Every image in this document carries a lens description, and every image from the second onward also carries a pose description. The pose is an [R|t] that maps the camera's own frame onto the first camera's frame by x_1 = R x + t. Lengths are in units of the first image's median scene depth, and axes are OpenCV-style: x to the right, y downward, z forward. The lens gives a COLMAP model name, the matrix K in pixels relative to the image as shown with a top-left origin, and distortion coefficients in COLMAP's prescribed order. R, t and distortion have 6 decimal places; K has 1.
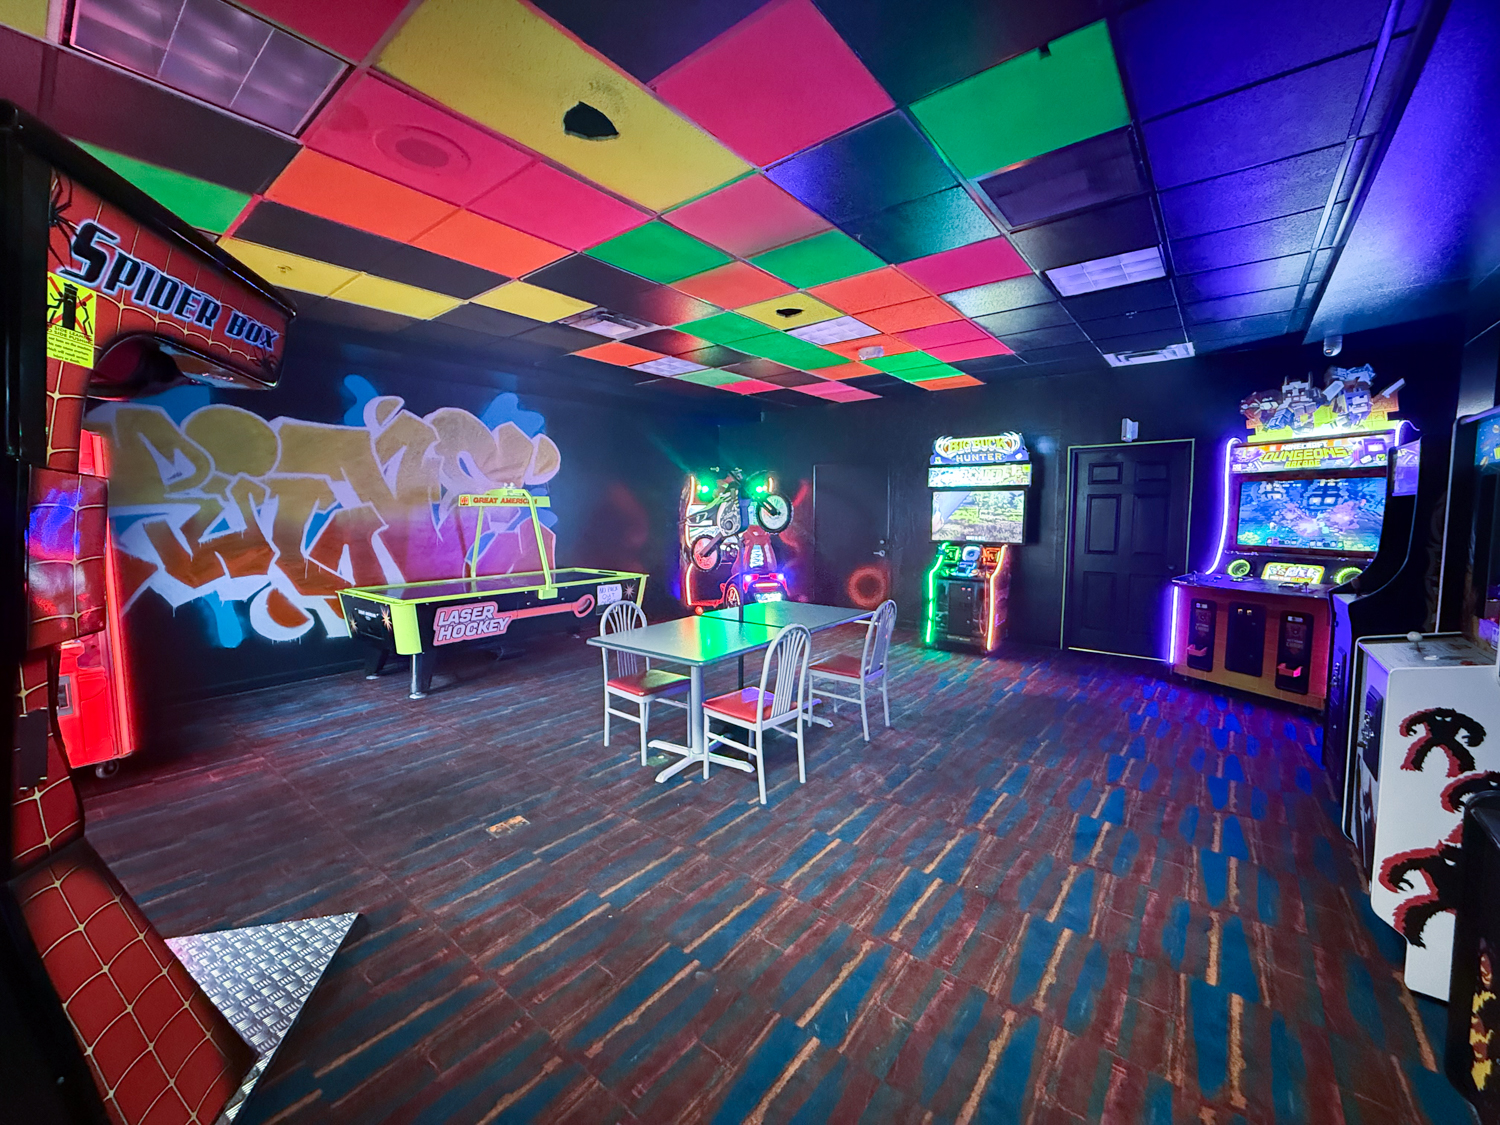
lens RADIAL K [[591.3, 0, 744.7], [0, 591.3, 568.0], [0, 0, 1]] dist [0.000289, -0.000008]
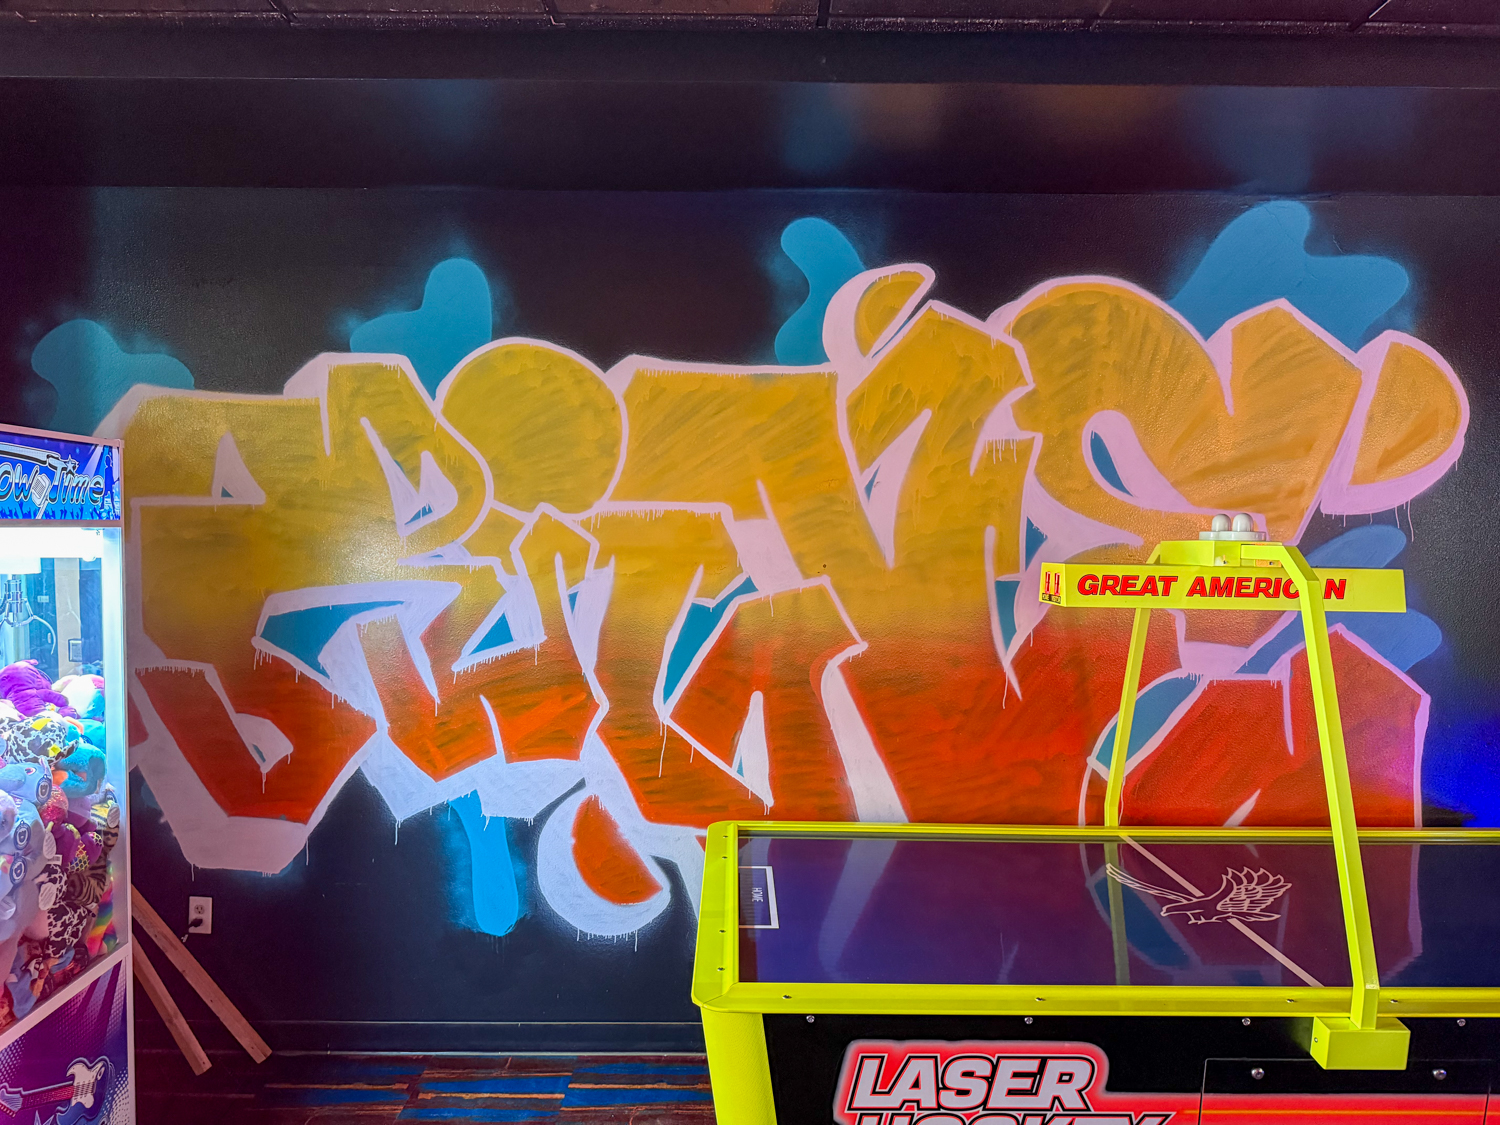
lens RADIAL K [[1042.7, 0, 757.7], [0, 1042.7, 572.7], [0, 0, 1]] dist [0.048324, -0.057553]
pose [[0.631810, 0.032397, -0.774446, -0.218623], [-0.085888, 0.995900, -0.028409, -0.110820], [0.770350, 0.084465, 0.632002, 0.696442]]
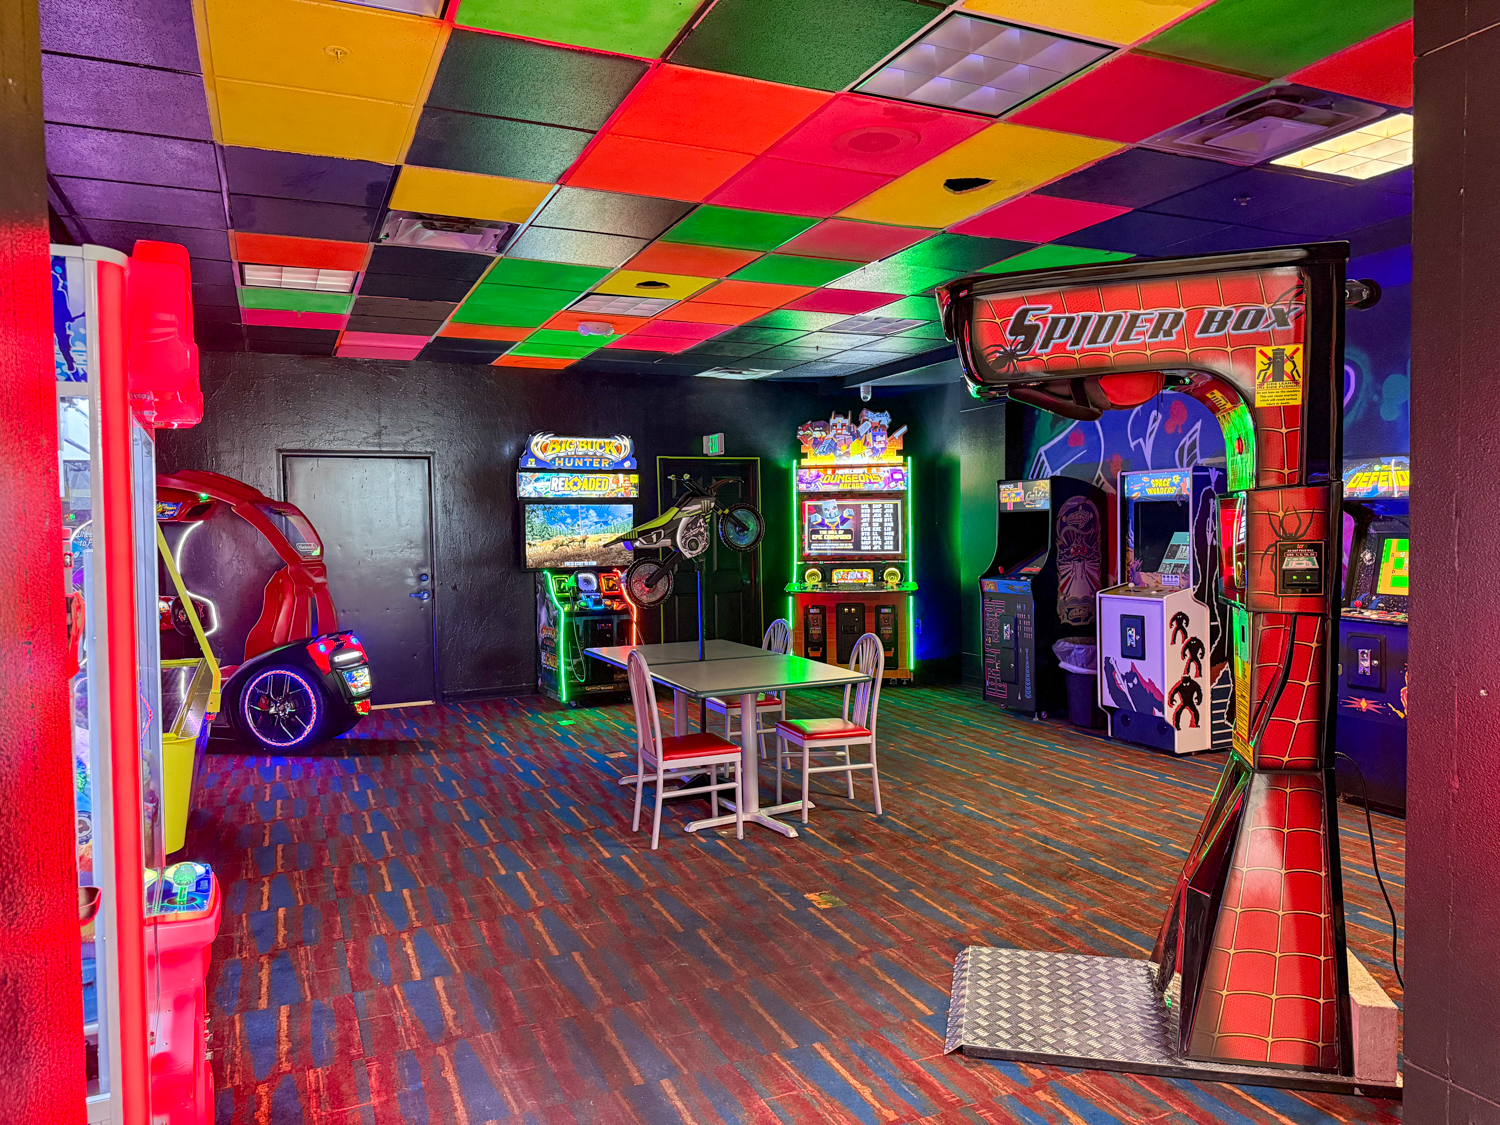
lens RADIAL K [[1042.7, 0, 733.5], [0, 1042.7, 572.5], [0, 0, 1]] dist [0.048324, -0.057553]
pose [[0.467179, -0.046560, 0.882936, -1.071138], [0.099659, 0.995022, -0.000261, -0.023497], [-0.878528, 0.088114, 0.469493, 0.229217]]
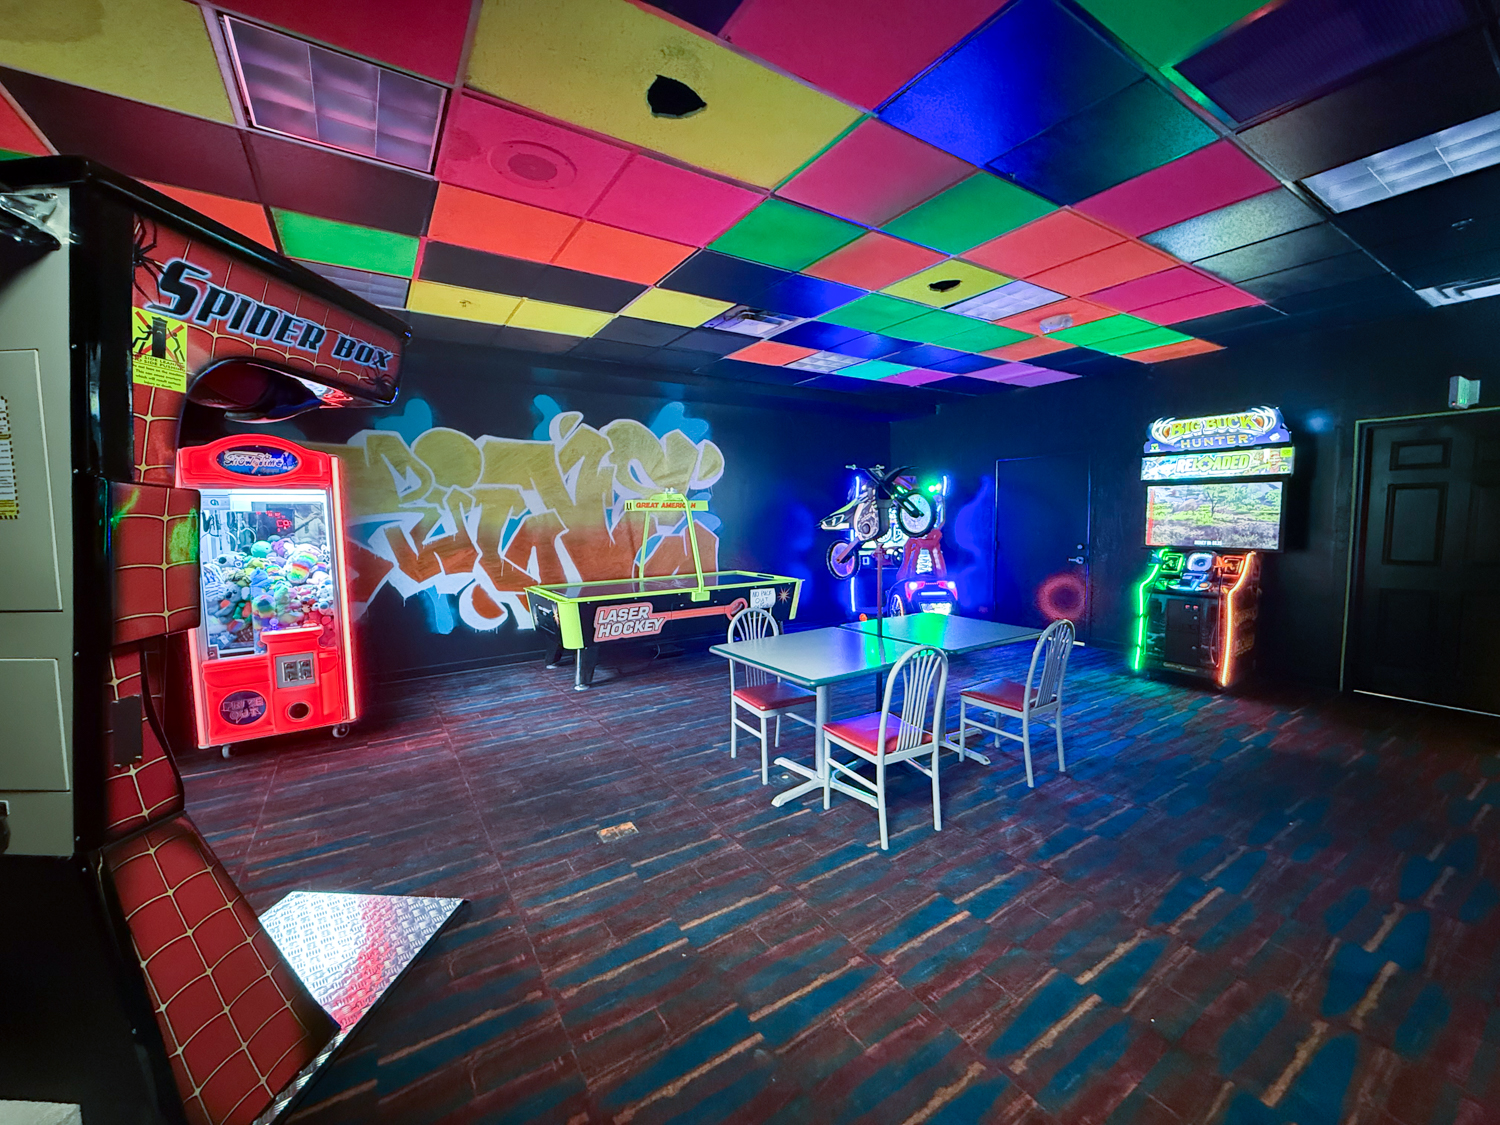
lens RADIAL K [[591.3, 0, 746.3], [0, 591.3, 566.6], [0, 0, 1]] dist [0.000289, -0.000008]
pose [[0.950703, 0.016491, -0.309663, 0.065740], [-0.018411, 0.999825, -0.003279, -0.006565], [0.309555, 0.008819, 0.950841, 0.070450]]
